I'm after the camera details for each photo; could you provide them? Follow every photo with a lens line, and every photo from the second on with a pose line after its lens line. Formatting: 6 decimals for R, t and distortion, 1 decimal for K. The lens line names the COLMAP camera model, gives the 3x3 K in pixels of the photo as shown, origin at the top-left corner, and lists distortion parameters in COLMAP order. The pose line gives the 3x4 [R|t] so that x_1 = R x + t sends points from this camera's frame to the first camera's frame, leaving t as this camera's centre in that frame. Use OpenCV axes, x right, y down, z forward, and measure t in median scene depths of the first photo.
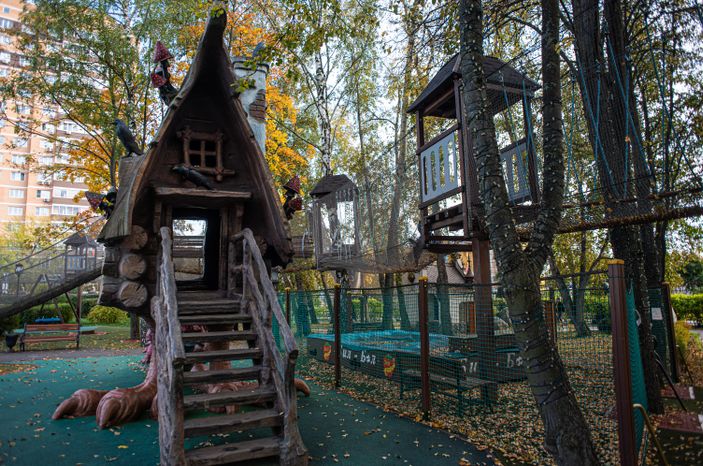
lens RADIAL K [[467.9, 0, 359.2], [0, 467.9, 234.9], [0, 0, 1]] dist [-0.085410, 0.062444]
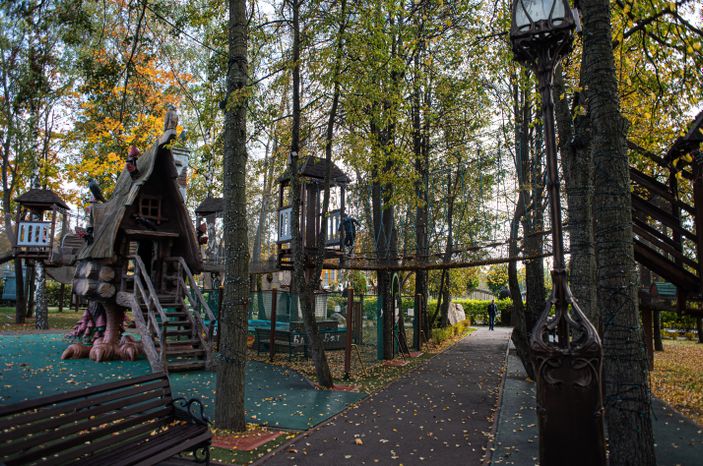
lens RADIAL K [[467.9, 0, 359.2], [0, 467.9, 234.9], [0, 0, 1]] dist [-0.085410, 0.062444]
pose [[0.954568, 0.072802, 0.288963, -0.088306], [-0.075068, 0.997173, -0.003250, -0.127695], [-0.288382, -0.018589, 0.957335, -0.816433]]
